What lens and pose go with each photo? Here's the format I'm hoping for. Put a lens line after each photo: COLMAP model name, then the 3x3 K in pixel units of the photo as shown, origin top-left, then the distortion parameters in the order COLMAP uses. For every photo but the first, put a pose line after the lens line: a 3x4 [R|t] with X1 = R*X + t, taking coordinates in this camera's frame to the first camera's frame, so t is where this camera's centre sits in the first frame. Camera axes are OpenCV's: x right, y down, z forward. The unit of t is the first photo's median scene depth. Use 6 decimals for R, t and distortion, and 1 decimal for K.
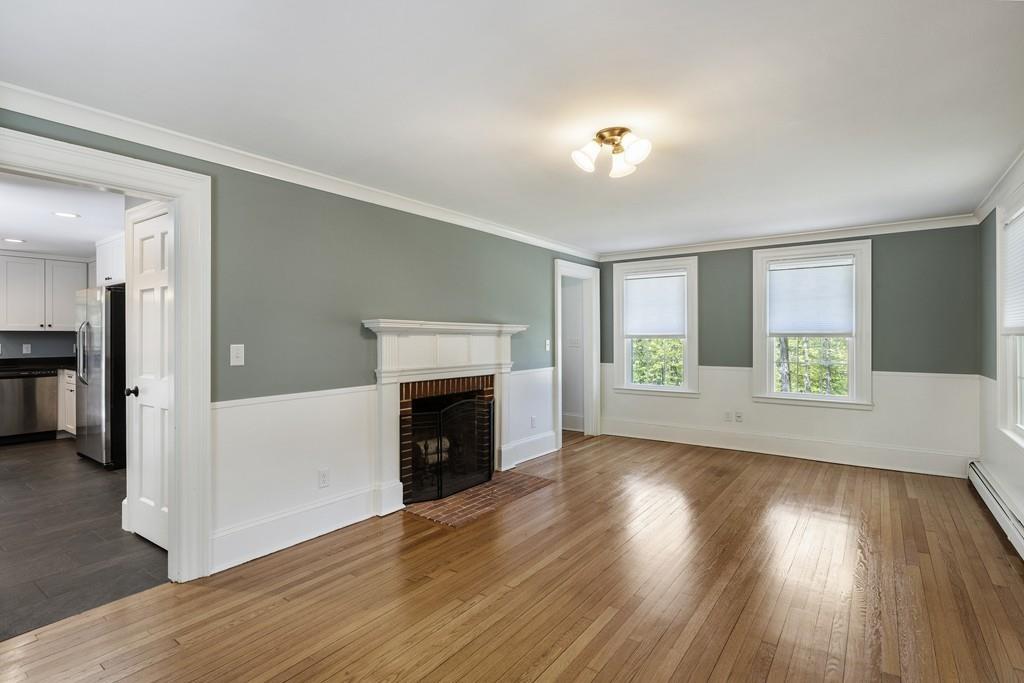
lens RADIAL K [[502.3, 0, 514.0], [0, 502.3, 337.1], [0, 0, 1]] dist [0.000477, 0.000473]
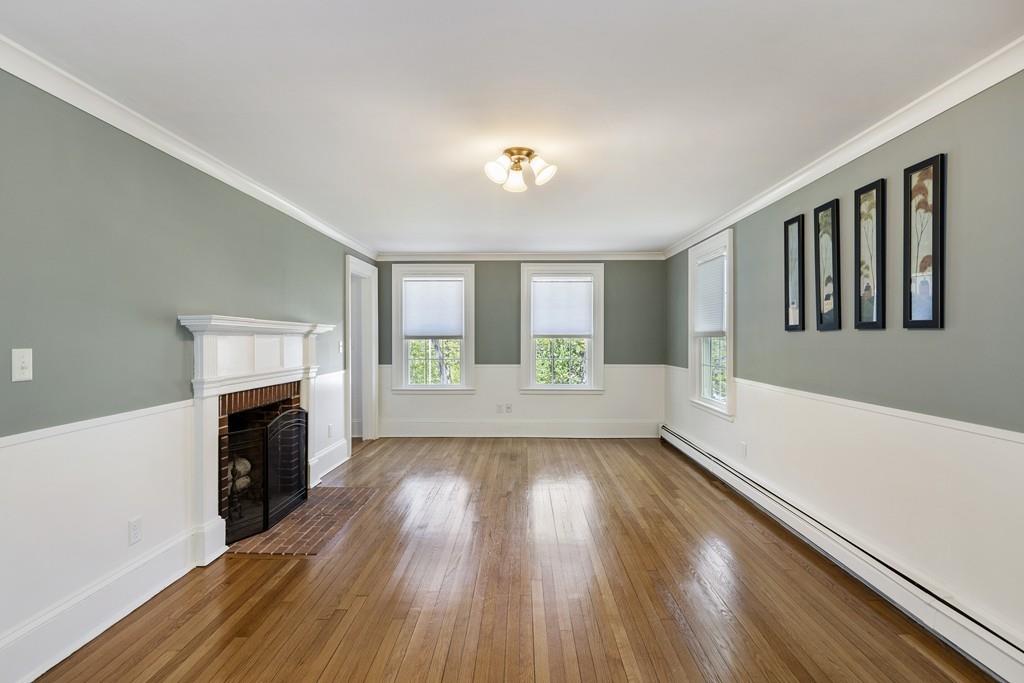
lens RADIAL K [[505.8, 0, 526.0], [0, 505.8, 339.0], [0, 0, 1]] dist [0.001130, 0.000746]
pose [[0.815845, 0.000174, 0.578271, -0.243359], [-0.001070, 0.999999, 0.001209, 0.000327], [-0.578270, -0.001605, 0.815844, 0.049984]]
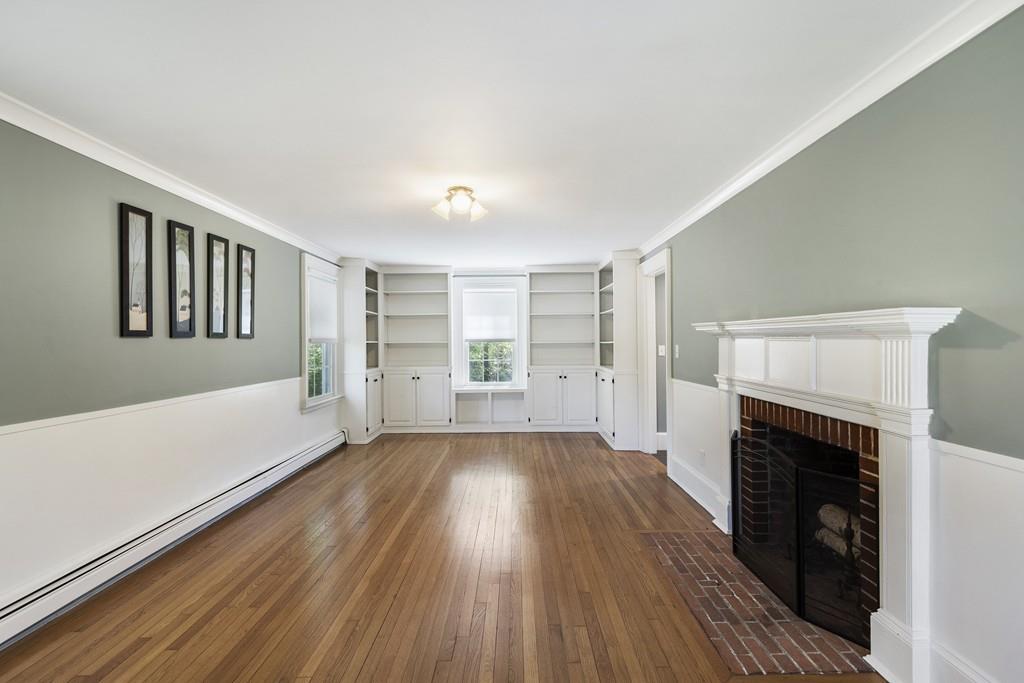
lens RADIAL K [[505.8, 0, 526.0], [0, 505.8, 339.0], [0, 0, 1]] dist [0.001130, 0.000746]
pose [[-0.809733, 0.005481, -0.586773, 0.479803], [0.007376, 0.999972, -0.000838, -0.004389], [0.586753, -0.005006, -0.809751, 1.238704]]
